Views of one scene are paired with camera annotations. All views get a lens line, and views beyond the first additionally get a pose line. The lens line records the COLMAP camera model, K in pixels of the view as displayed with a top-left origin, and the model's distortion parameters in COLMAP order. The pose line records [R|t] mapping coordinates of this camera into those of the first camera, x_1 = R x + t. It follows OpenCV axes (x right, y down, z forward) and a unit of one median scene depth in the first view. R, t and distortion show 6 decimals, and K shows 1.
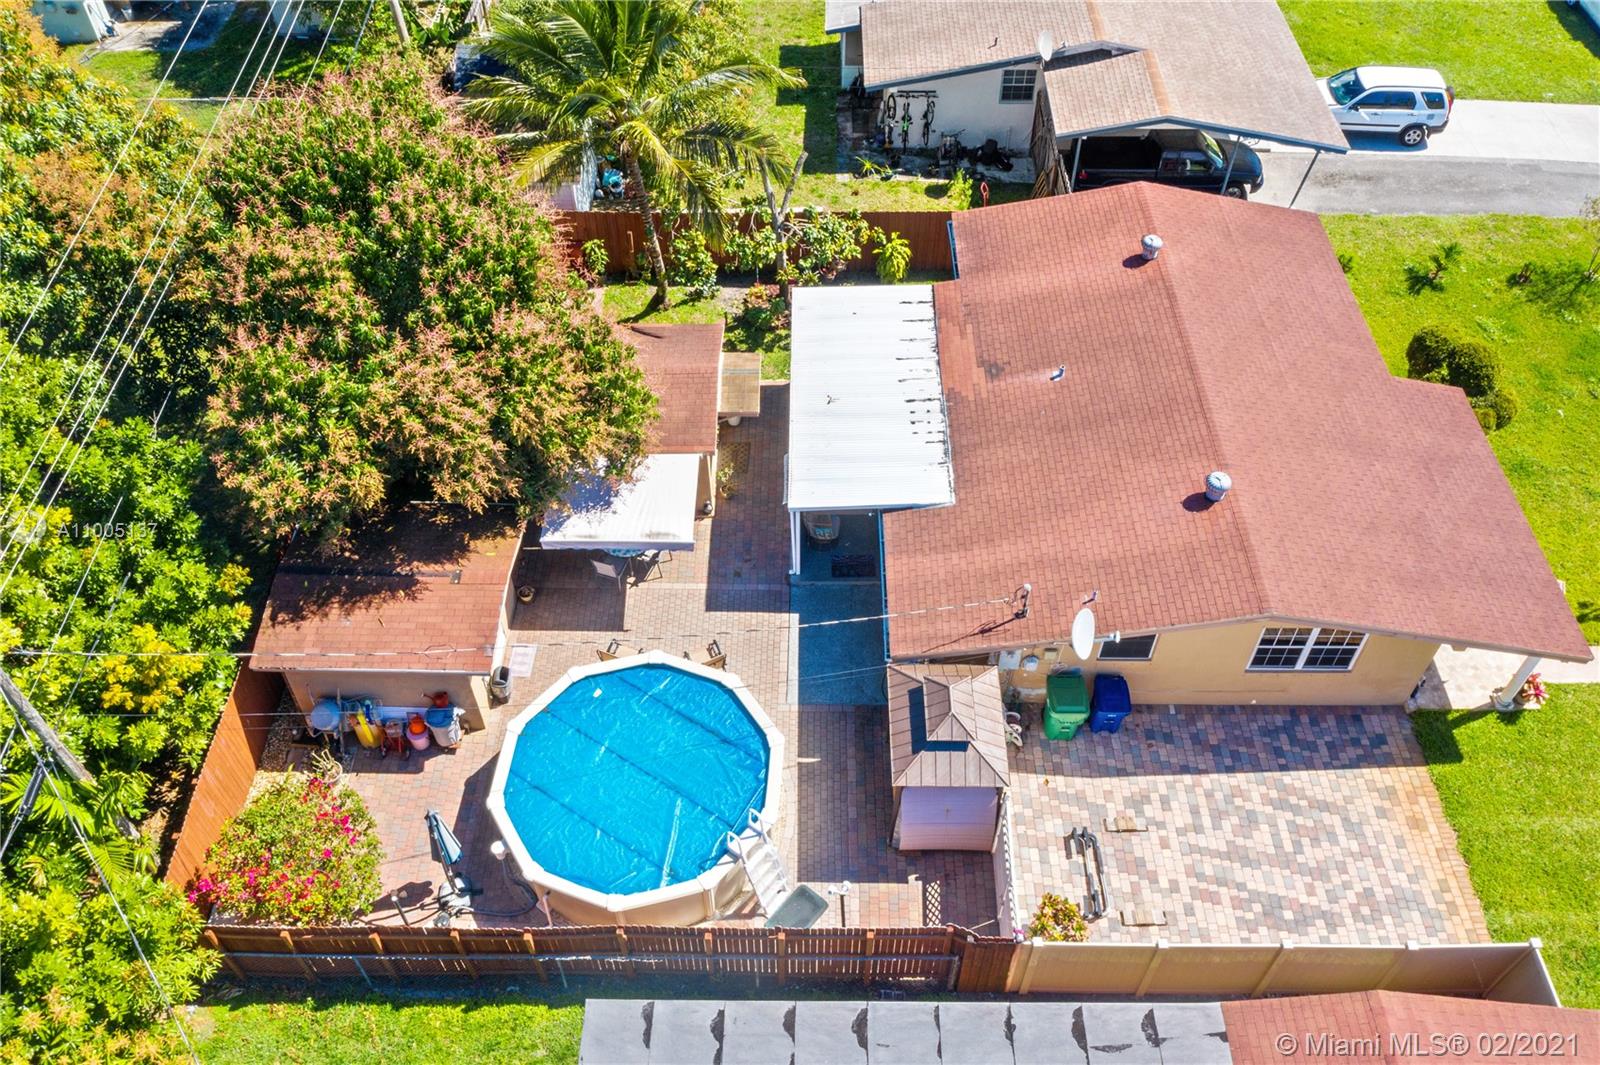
lens RADIAL K [[1286.6, 0, 803.3], [0, 1286.6, 532.8], [0, 0, 1]] dist [-0.010688, -0.003145]
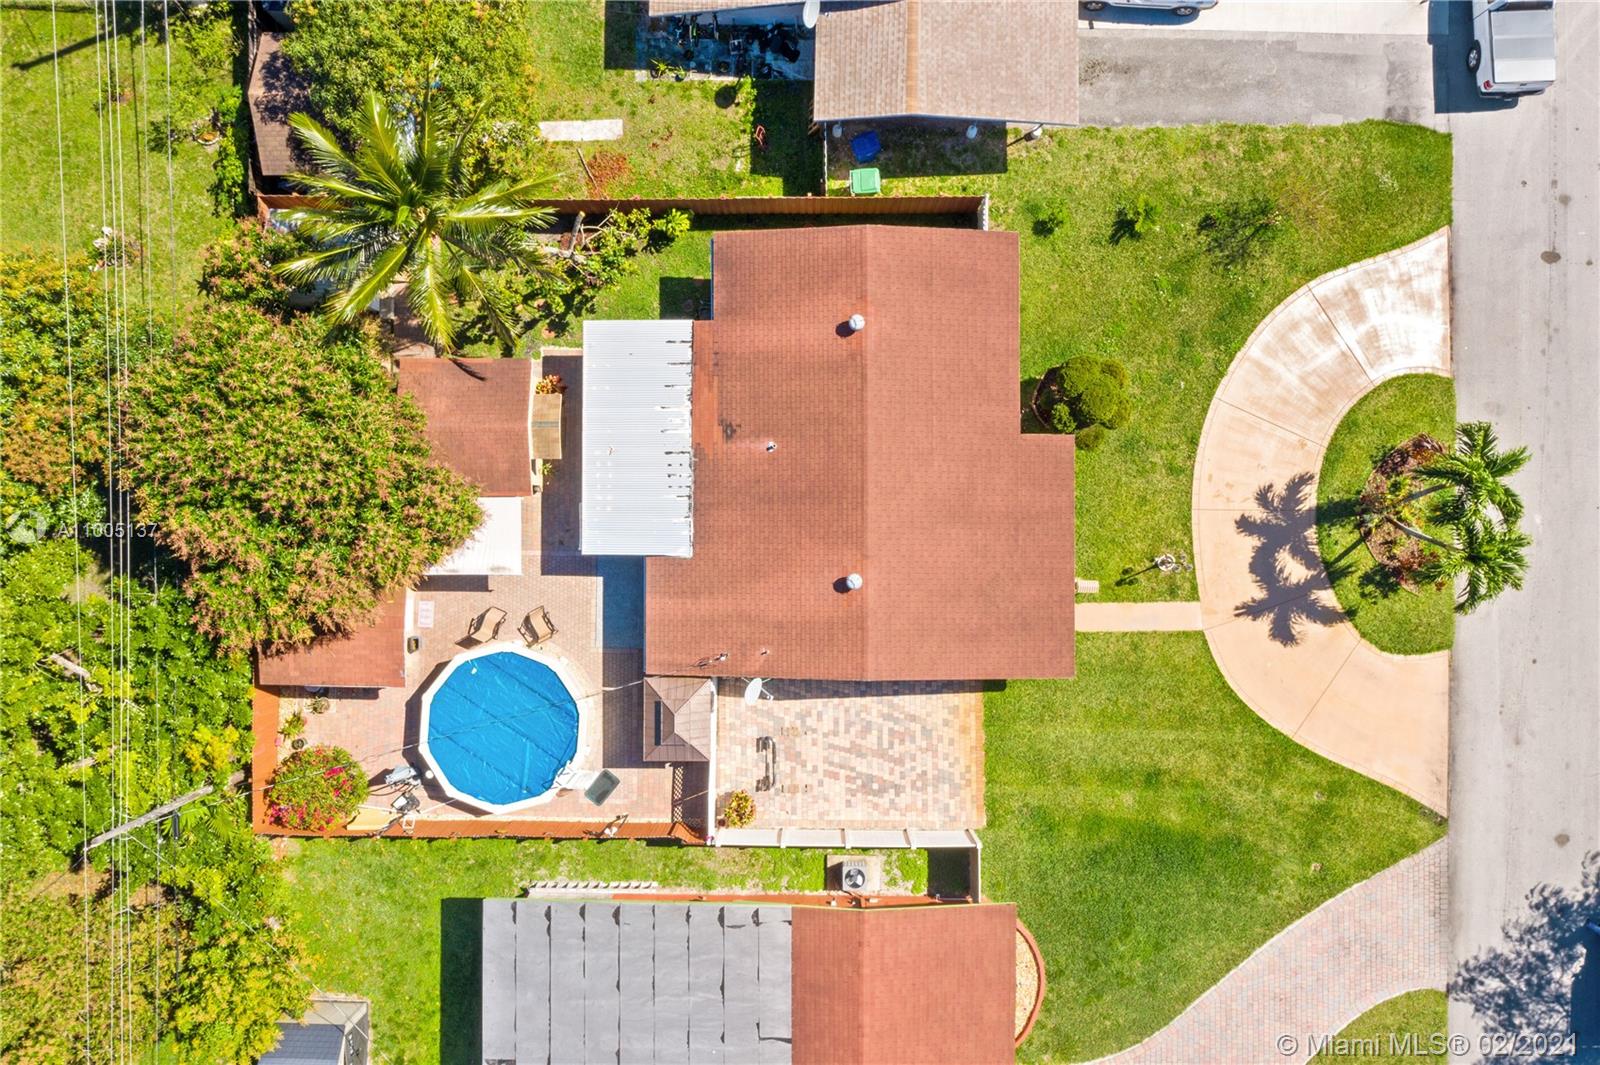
lens RADIAL K [[1265.1, 0, 802.2], [0, 1265.1, 529.4], [0, 0, 1]] dist [-0.009728, -0.010373]
pose [[0.999972, -0.001185, -0.007346, 0.270123], [0.005739, 0.751170, 0.660084, -1.070975], [0.004736, -0.660108, 0.751156, -0.089231]]
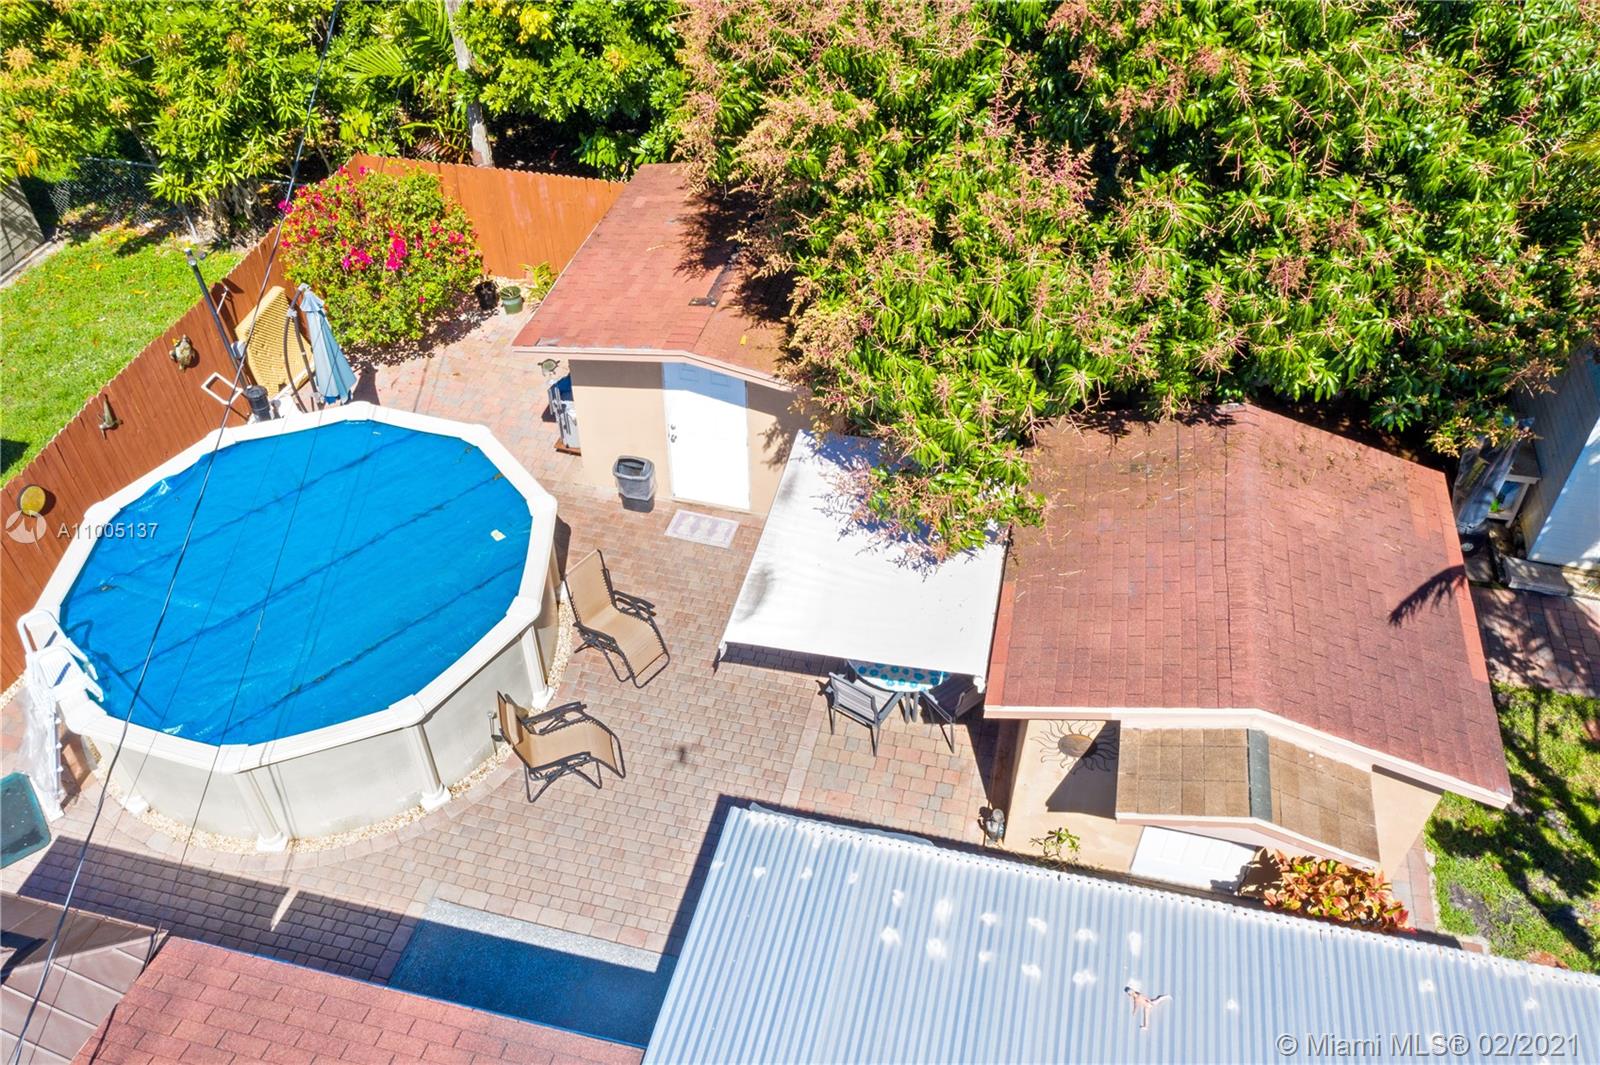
lens RADIAL K [[1272.5, 0, 798.2], [0, 1272.5, 521.1], [0, 0, 1]] dist [-0.027298, 0.006829]
pose [[-0.226316, 0.663719, -0.712922, 0.206320], [-0.727804, 0.371210, 0.576632, -0.298368], [0.647365, 0.649369, 0.399047, 0.856628]]
